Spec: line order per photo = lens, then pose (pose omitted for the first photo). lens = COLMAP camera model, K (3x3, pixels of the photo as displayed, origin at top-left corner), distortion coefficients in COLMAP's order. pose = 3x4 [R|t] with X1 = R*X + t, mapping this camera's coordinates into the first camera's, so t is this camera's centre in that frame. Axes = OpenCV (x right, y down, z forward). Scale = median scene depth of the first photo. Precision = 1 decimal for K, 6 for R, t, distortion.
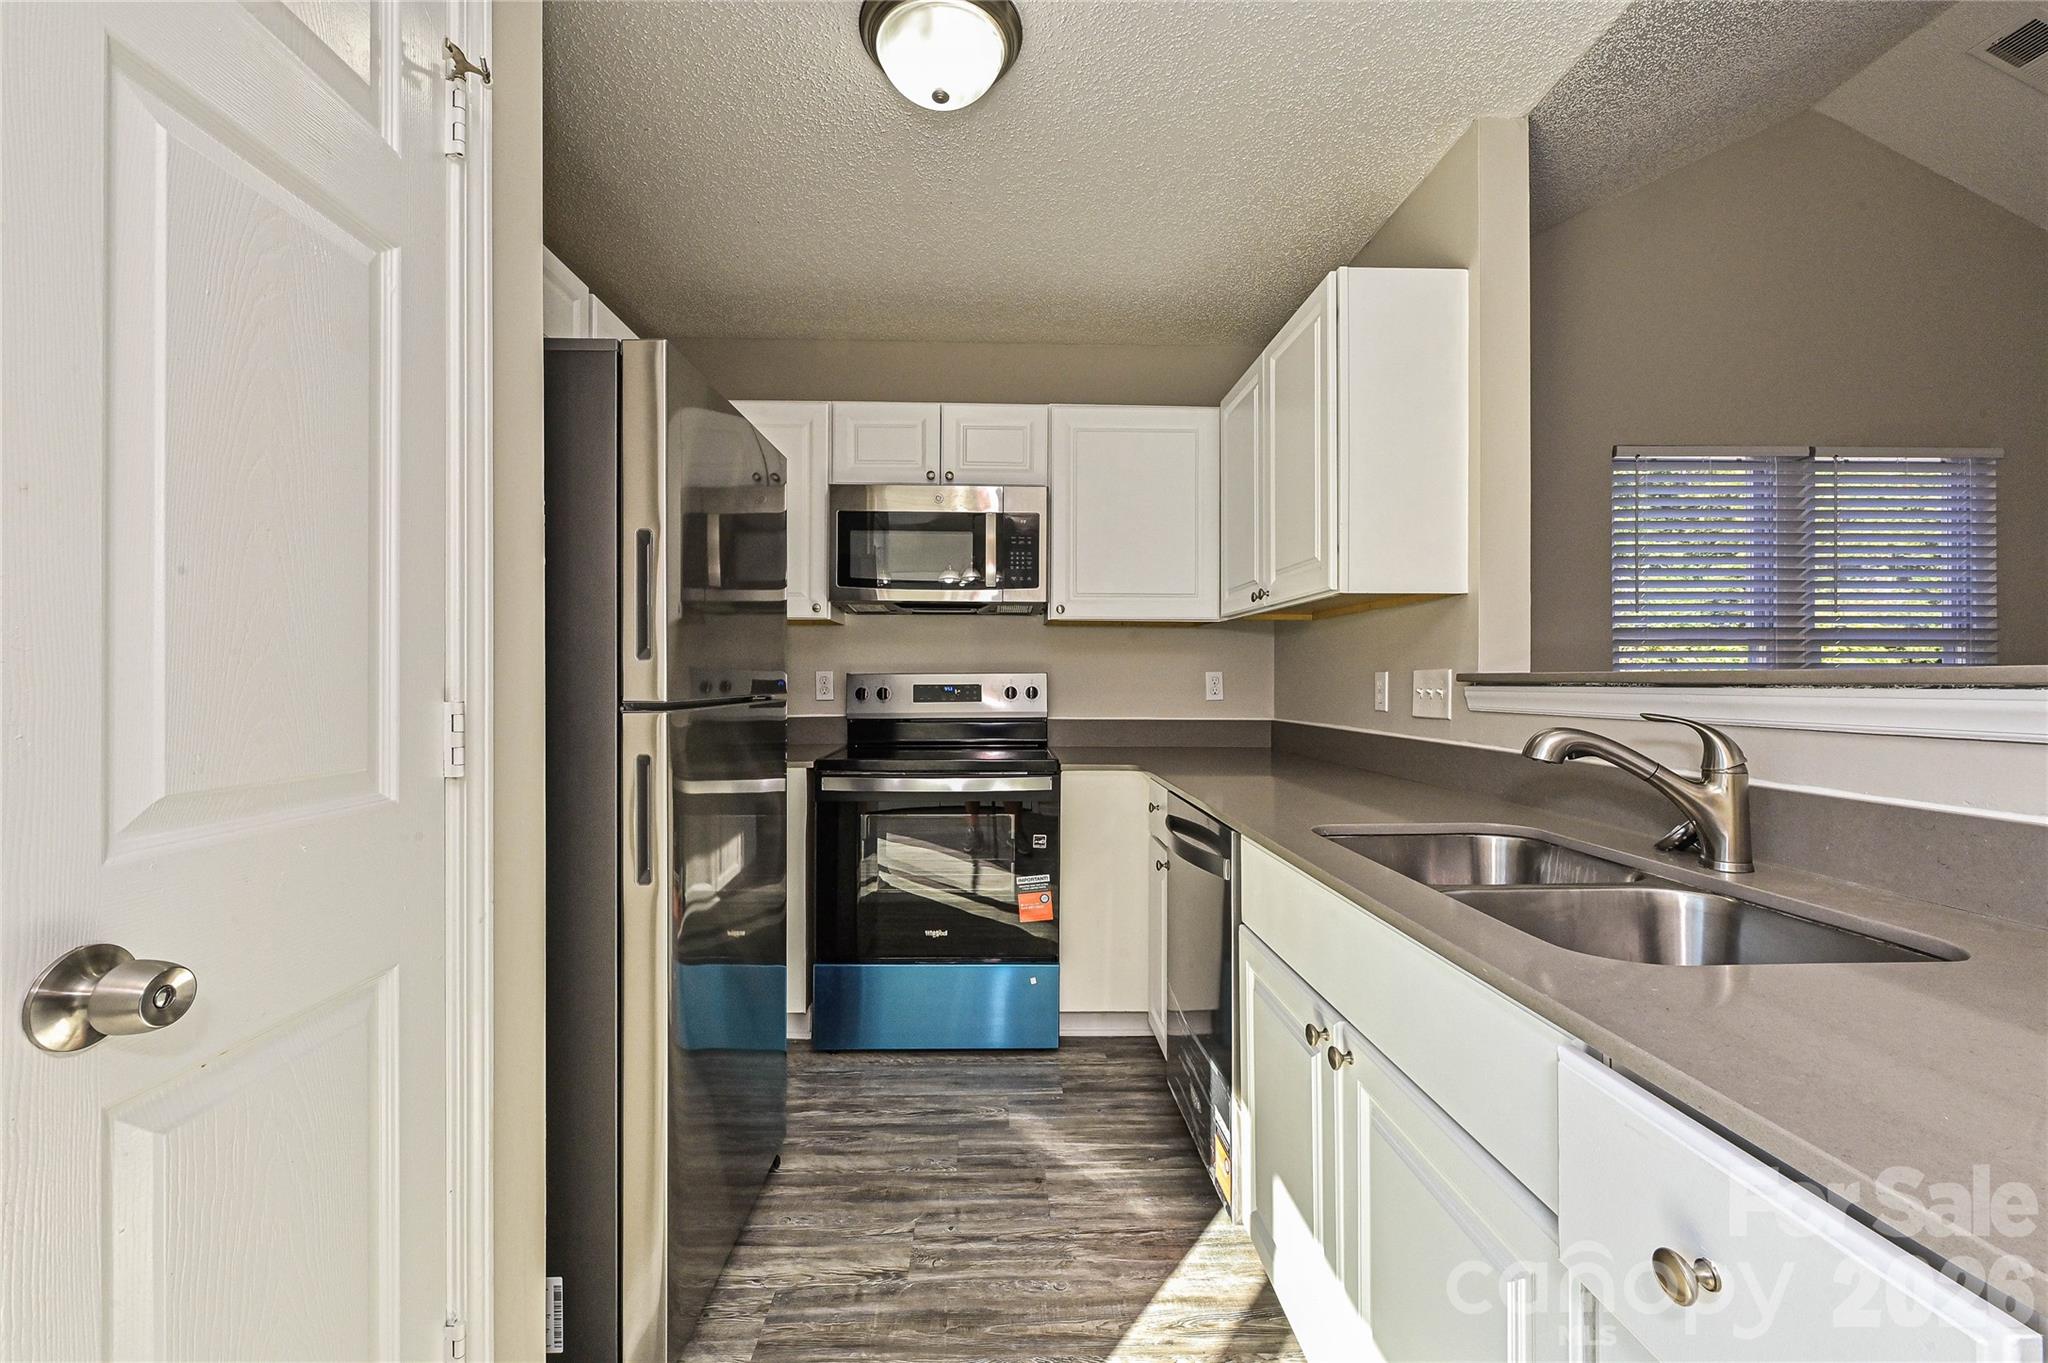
lens RADIAL K [[815.0, 0, 1015.3], [0, 815.0, 672.6], [0, 0, 1]] dist [-0.001705, -0.000005]
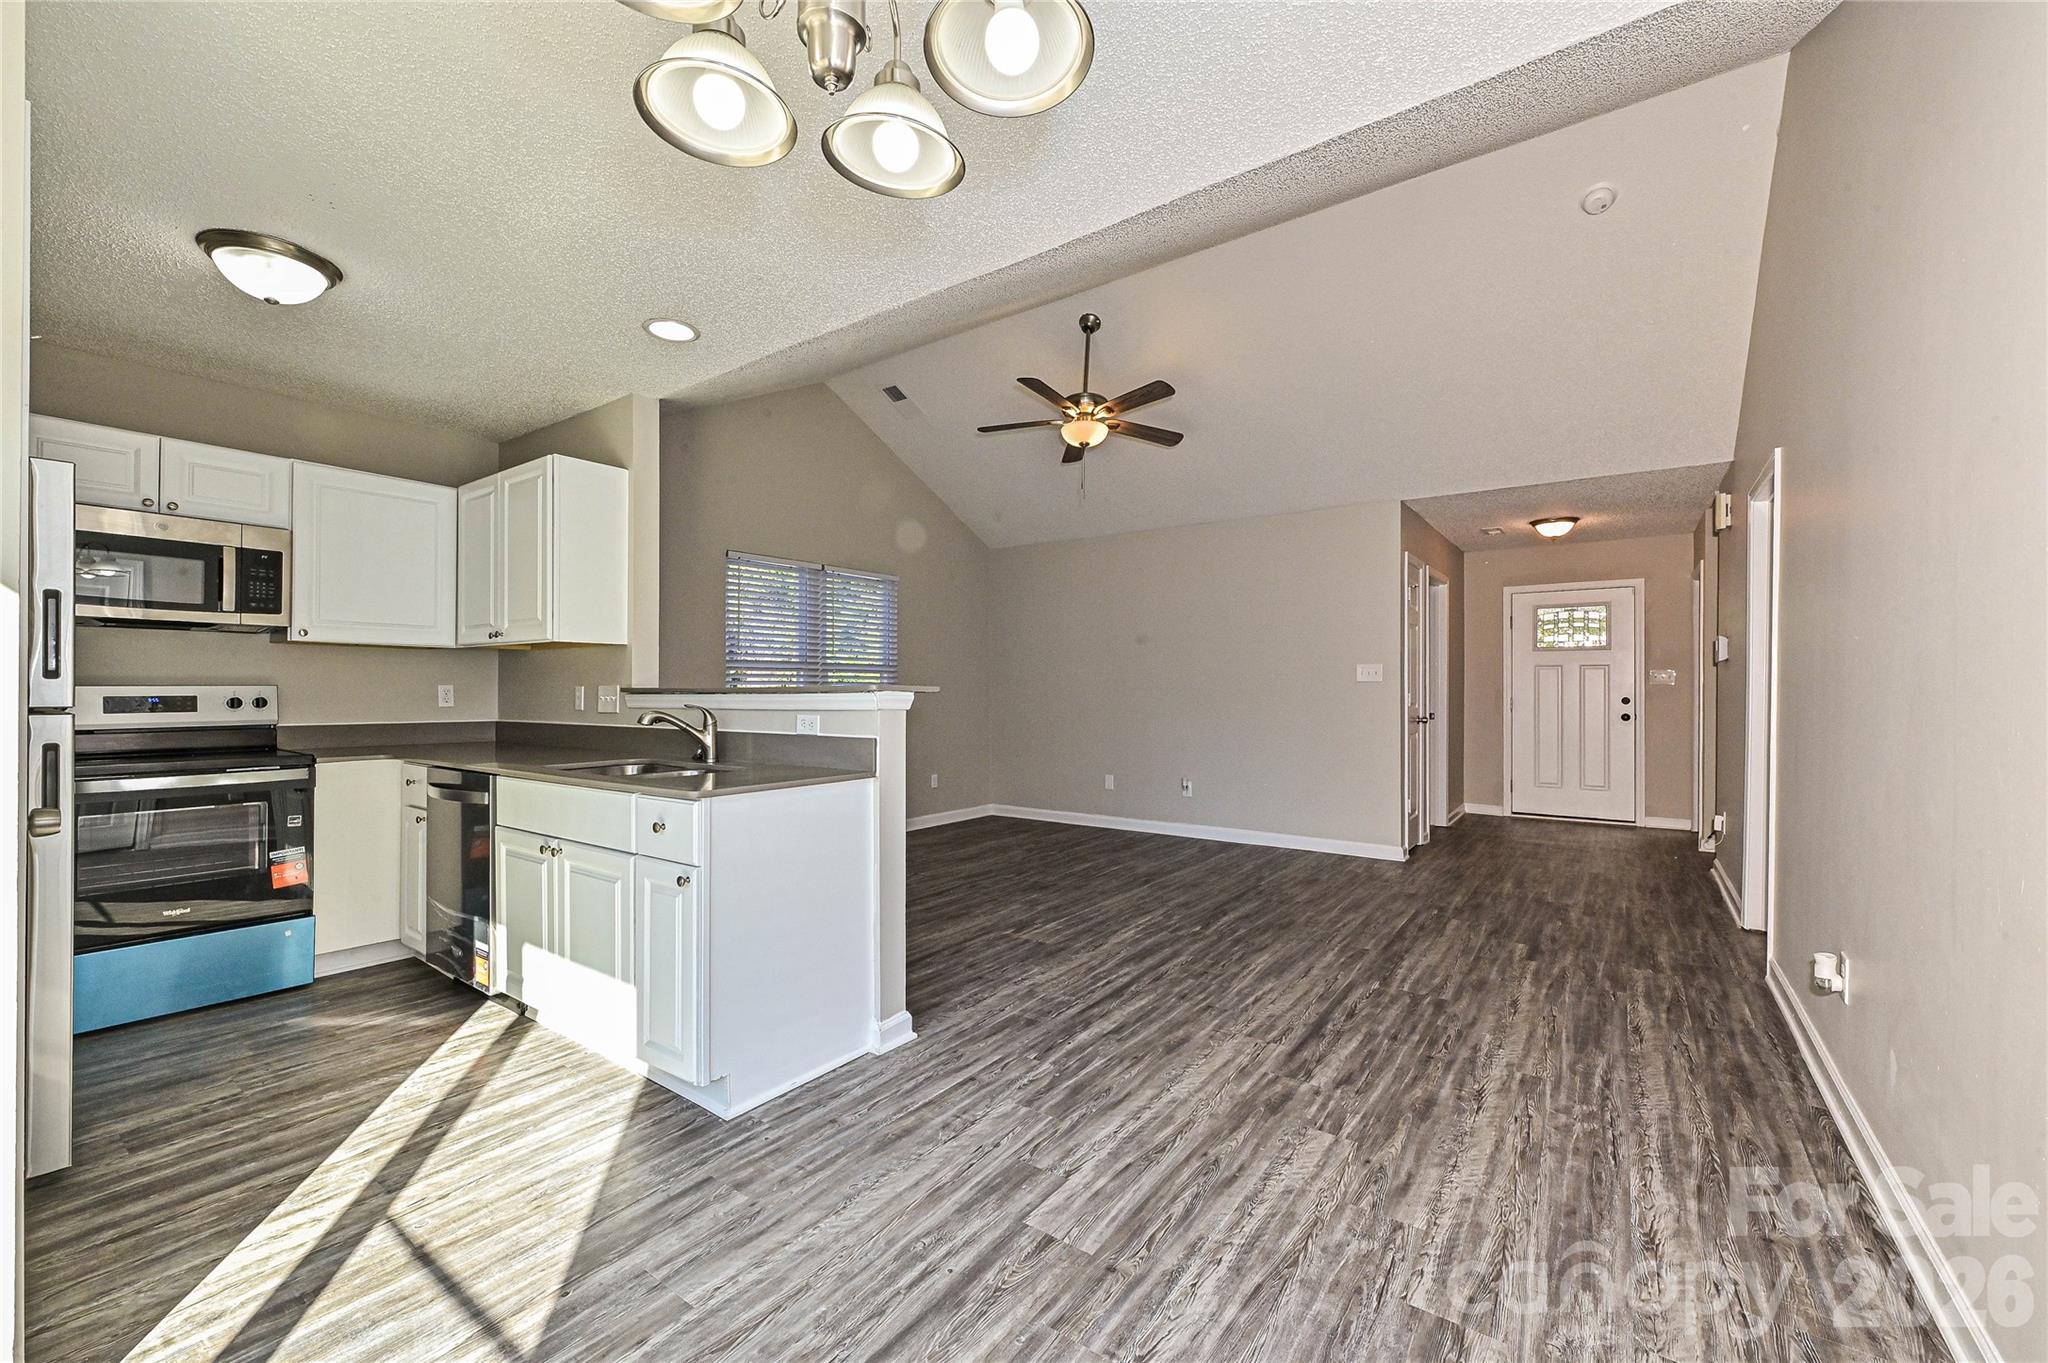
lens RADIAL K [[819.7, 0, 1024.4], [0, 819.7, 691.5], [0, 0, 1]] dist [0.000155, 0.000085]
pose [[0.613415, -0.001805, 0.789758, -0.255407], [-0.006006, 0.999958, 0.006950, -0.005891], [-0.789738, -0.009006, 0.613379, -0.603361]]
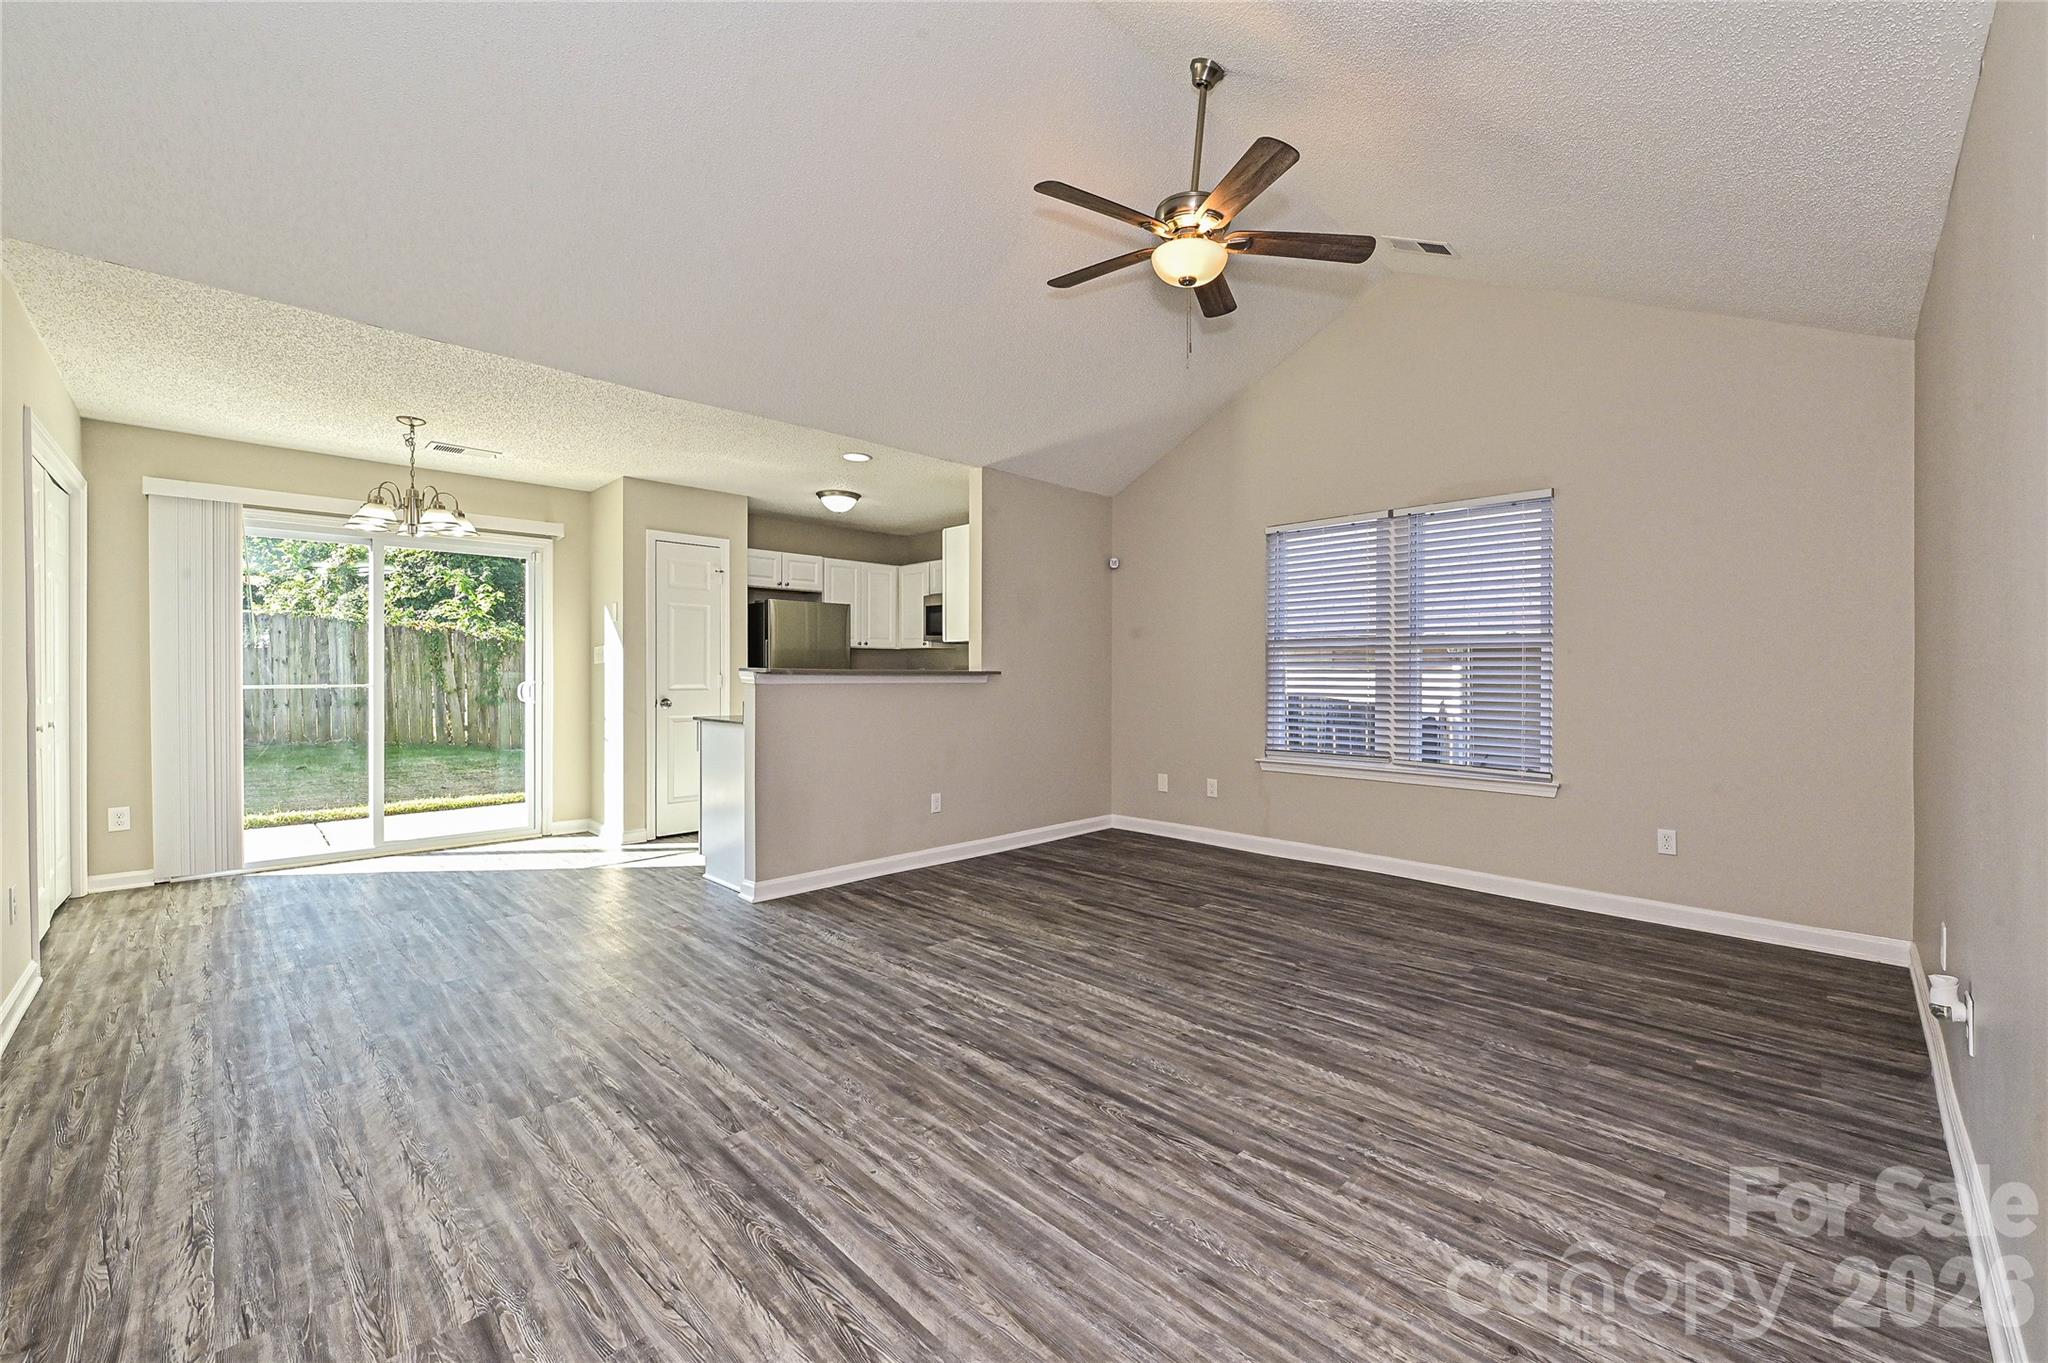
lens RADIAL K [[815.0, 0, 1015.3], [0, 815.0, 672.6], [0, 0, 1]] dist [-0.001705, -0.000005]
pose [[0.680719, 0.001536, -0.732543, 1.873968], [0.004010, 0.999975, 0.005823, -0.002954], [0.732534, -0.006901, 0.680696, -0.545910]]
